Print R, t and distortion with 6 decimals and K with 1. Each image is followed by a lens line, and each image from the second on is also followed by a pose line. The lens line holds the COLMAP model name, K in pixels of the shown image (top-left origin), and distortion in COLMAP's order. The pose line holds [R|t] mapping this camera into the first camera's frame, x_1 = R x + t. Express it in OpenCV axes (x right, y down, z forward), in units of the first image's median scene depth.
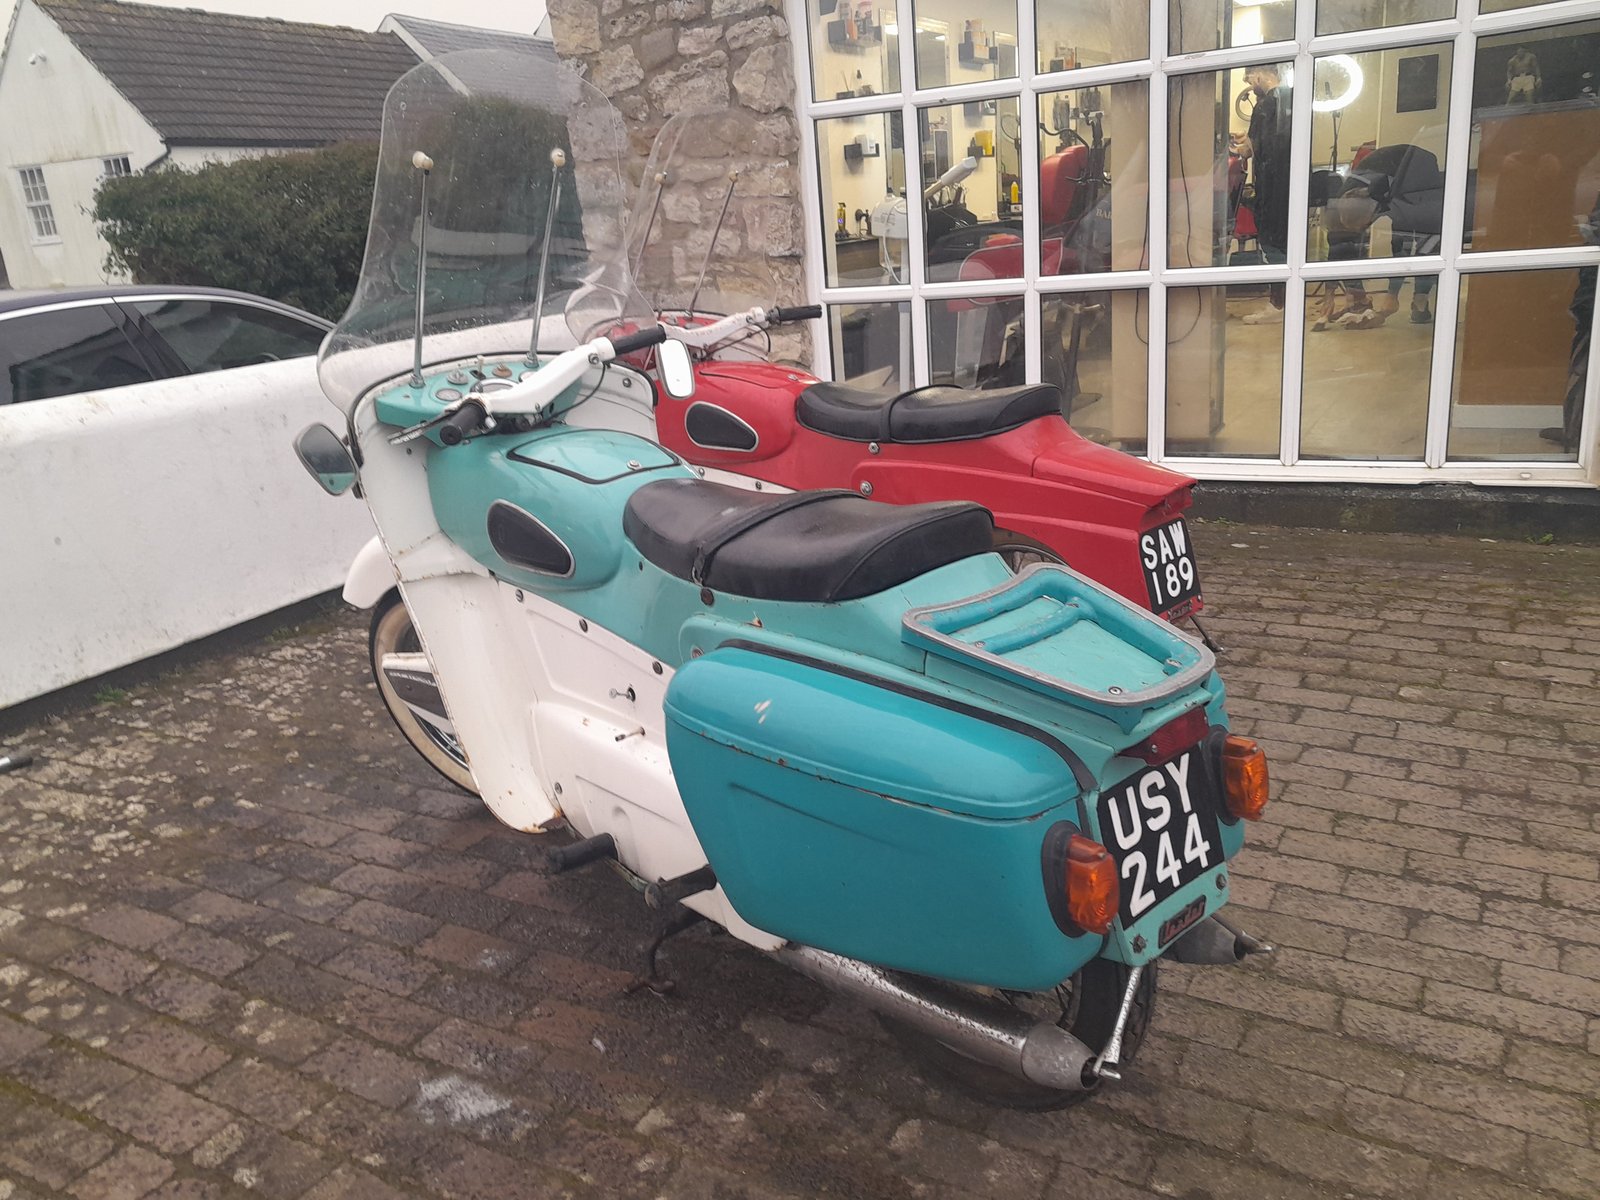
lens RADIAL K [[1253.5, 0, 800.0], [0, 1253.5, 600.0], [0, 0, 1]] dist [0.006866, -0.009705]
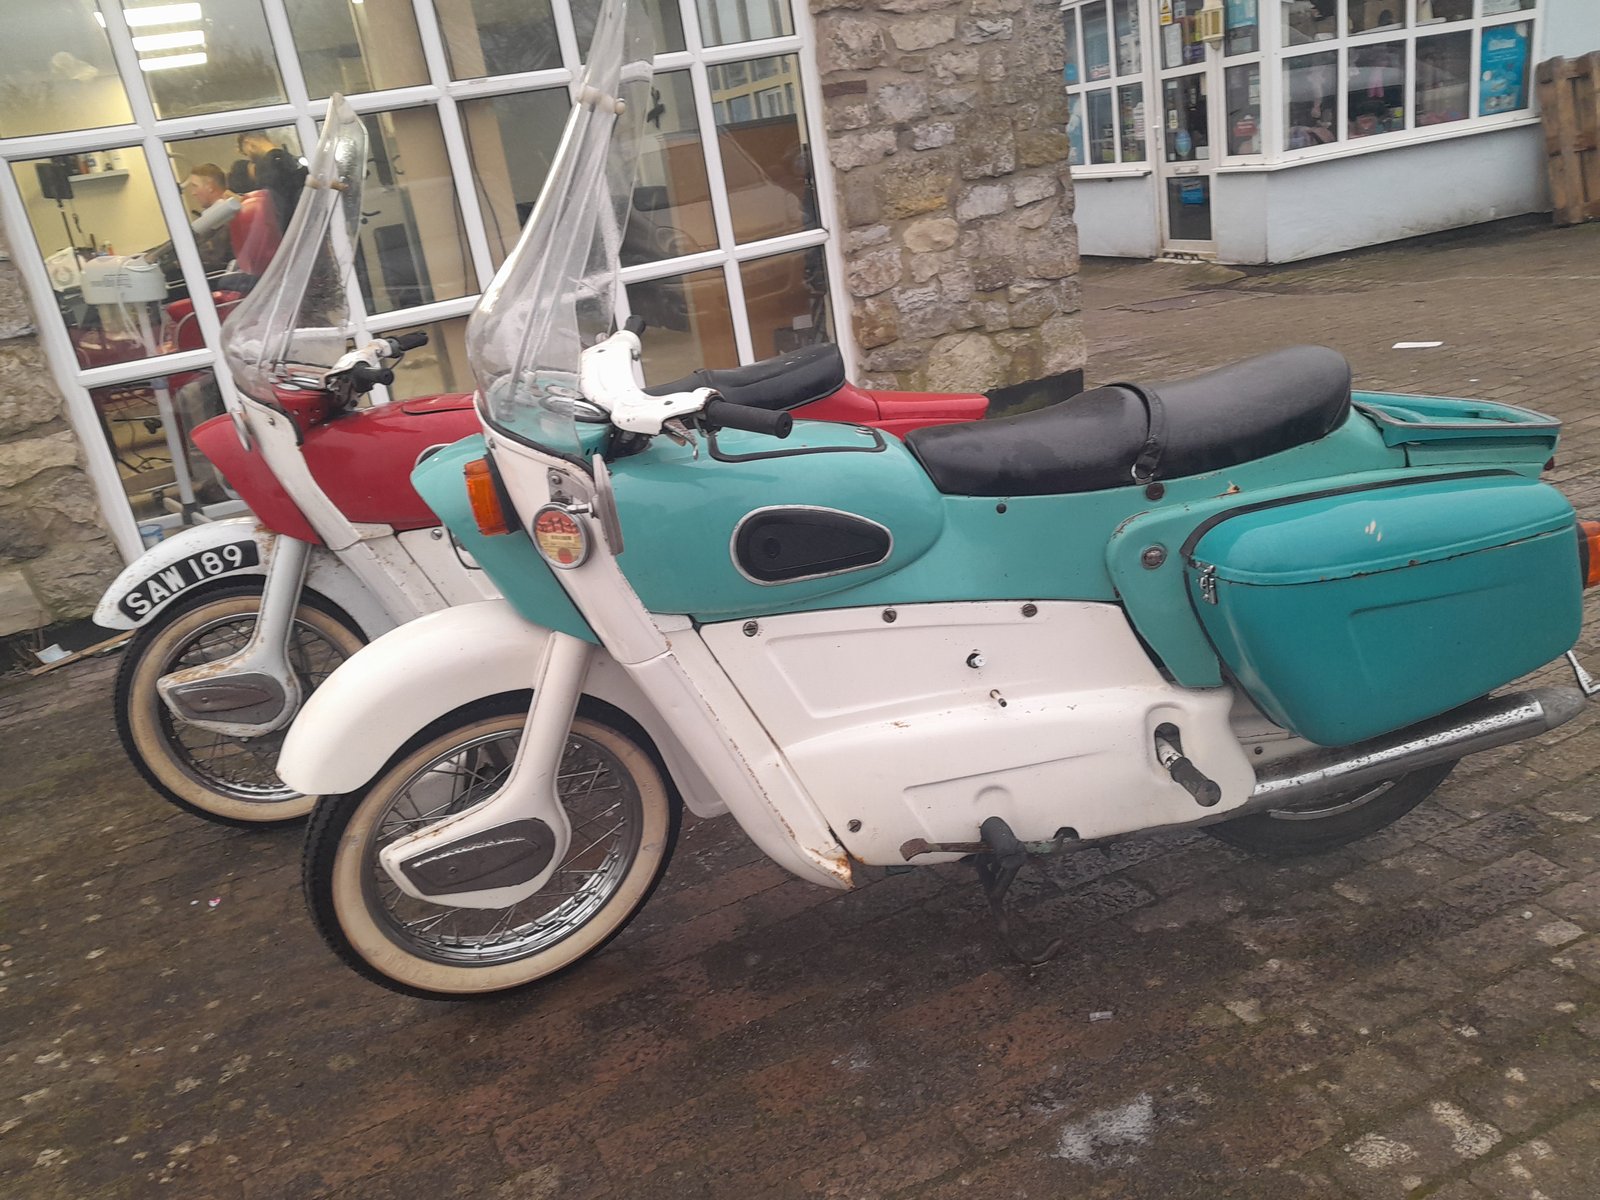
lens RADIAL K [[1253.5, 0, 800.0], [0, 1253.5, 600.0], [0, 0, 1]] dist [0.006866, -0.009705]
pose [[0.601385, -0.281922, 0.747567, -0.703267], [0.330094, 0.939757, 0.088854, -0.072253], [-0.727581, 0.193332, 0.658216, 0.378311]]
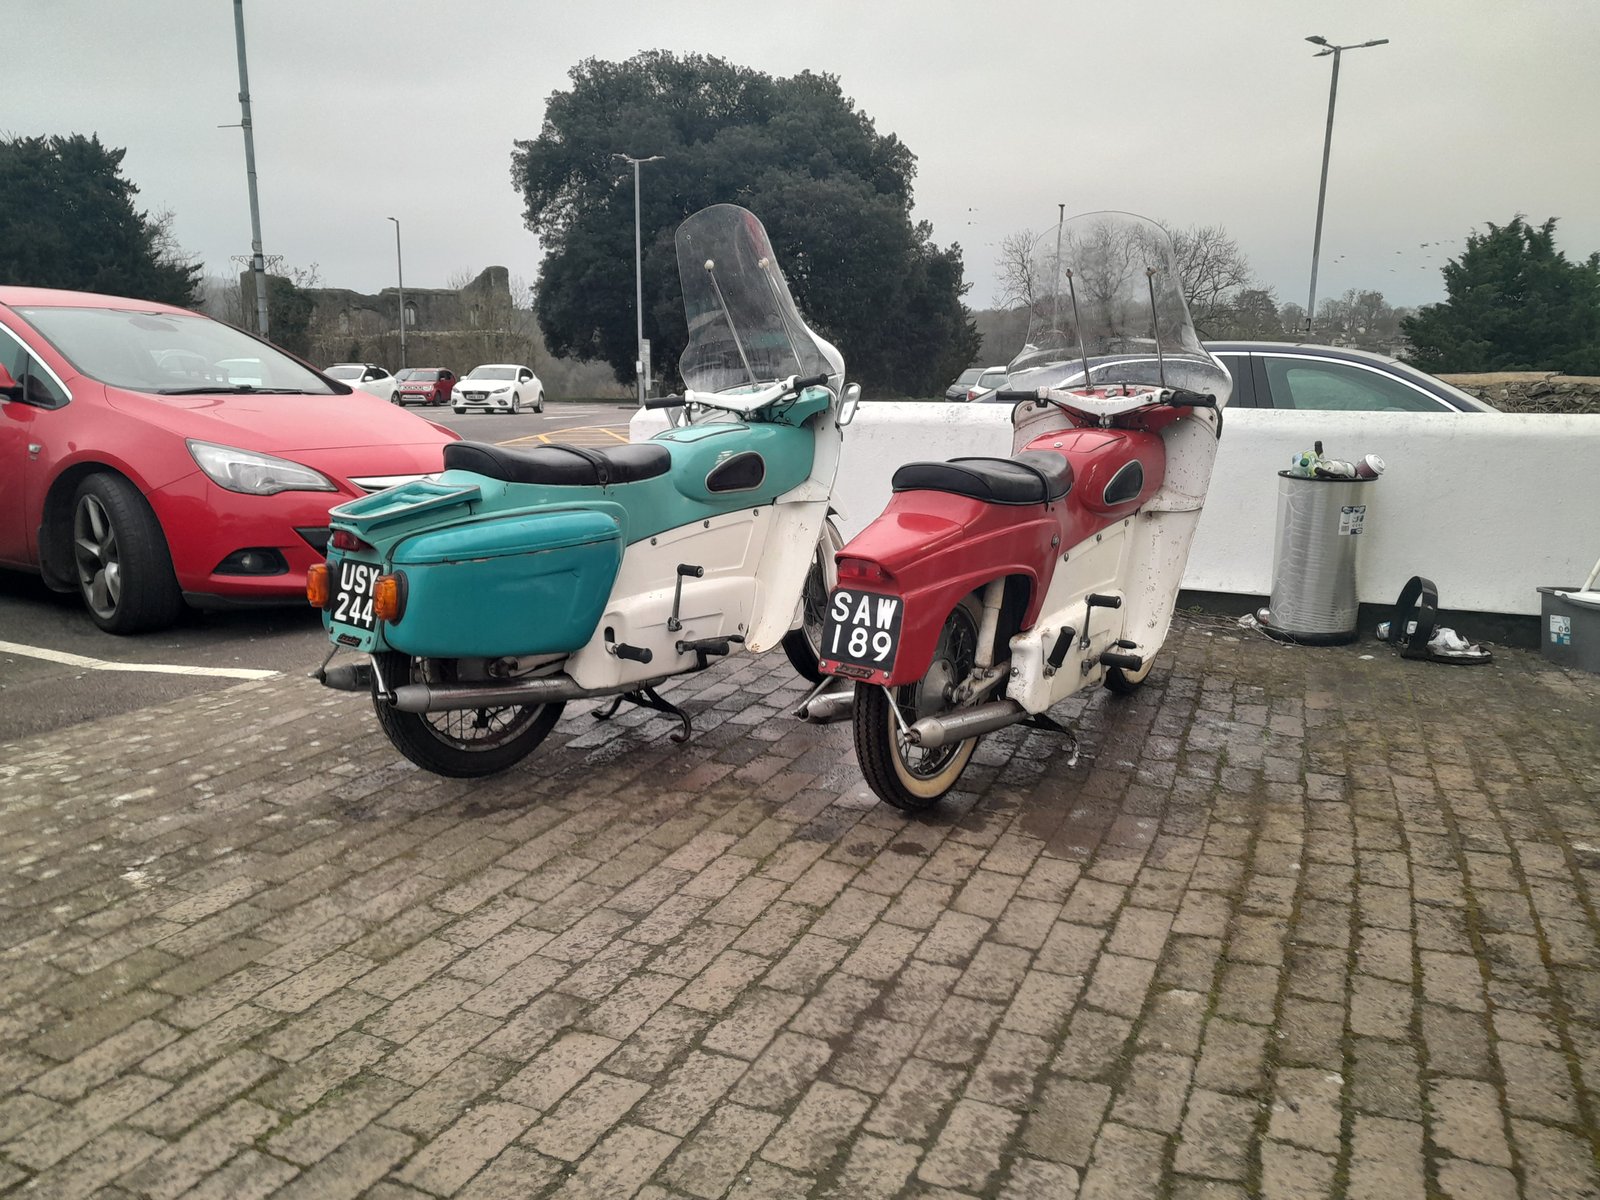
lens RADIAL K [[1253.5, 0, 800.0], [0, 1253.5, 600.0], [0, 0, 1]] dist [0.006866, -0.009705]
pose [[0.118503, 0.265050, -0.956925, 1.321695], [-0.310825, 0.925184, 0.217767, -0.271286], [0.943051, 0.271631, 0.192021, 0.726791]]
